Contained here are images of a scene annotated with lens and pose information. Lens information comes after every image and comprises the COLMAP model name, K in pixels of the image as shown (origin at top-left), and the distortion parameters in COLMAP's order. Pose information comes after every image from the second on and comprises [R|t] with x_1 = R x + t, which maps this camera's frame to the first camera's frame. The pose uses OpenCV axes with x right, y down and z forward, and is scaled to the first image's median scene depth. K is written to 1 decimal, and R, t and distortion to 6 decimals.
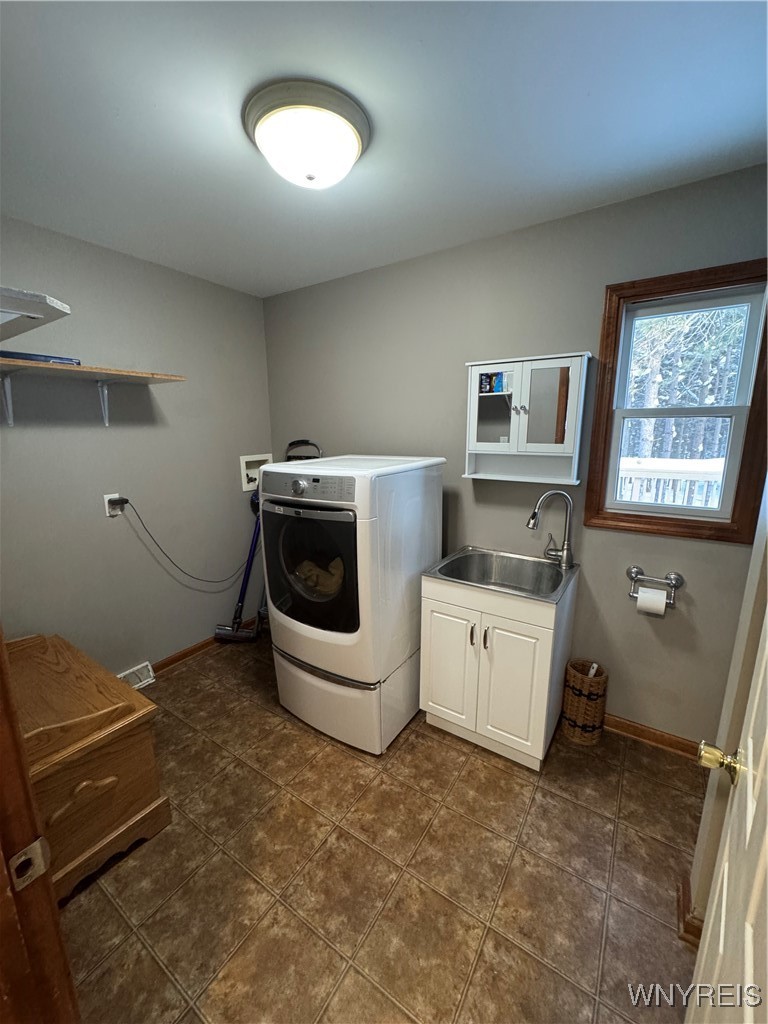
lens RADIAL K [[408.5, 0, 391.2], [0, 408.5, 514.0], [0, 0, 1]] dist [-0.000534, 0.000222]
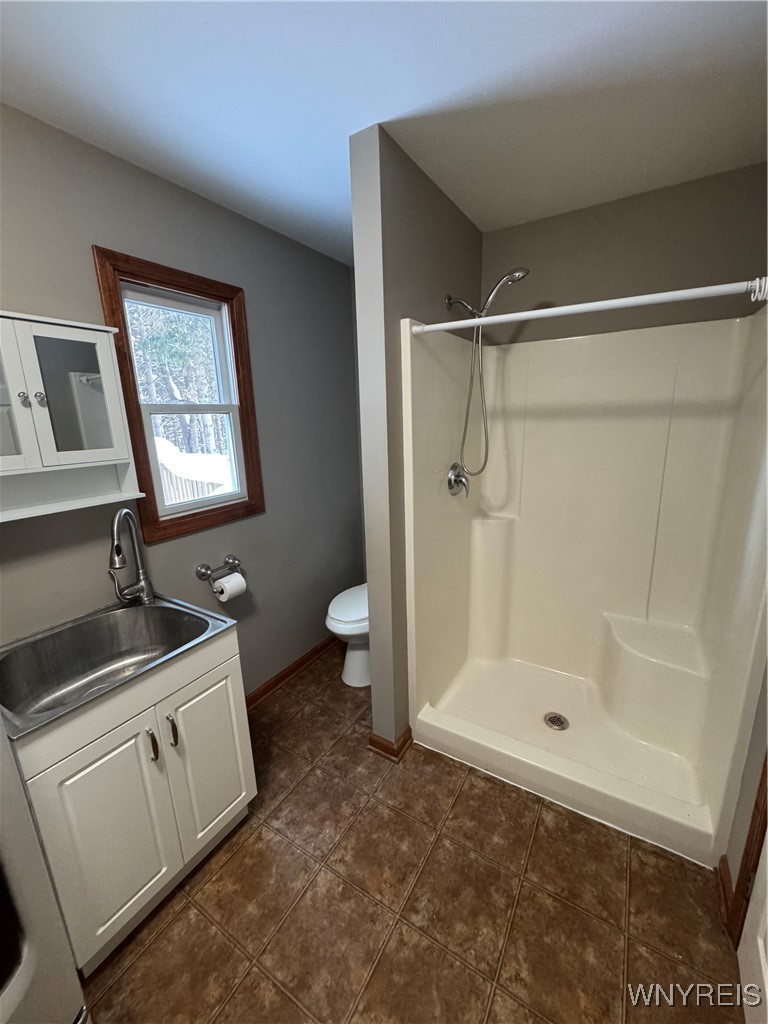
lens RADIAL K [[408.5, 0, 380.7], [0, 408.5, 511.5], [0, 0, 1]] dist [-0.000534, 0.000222]
pose [[-0.022982, -0.224558, 0.974190, -0.391002], [0.229399, 0.947262, 0.223763, -0.130714], [-0.973061, 0.228621, 0.029743, 0.592562]]
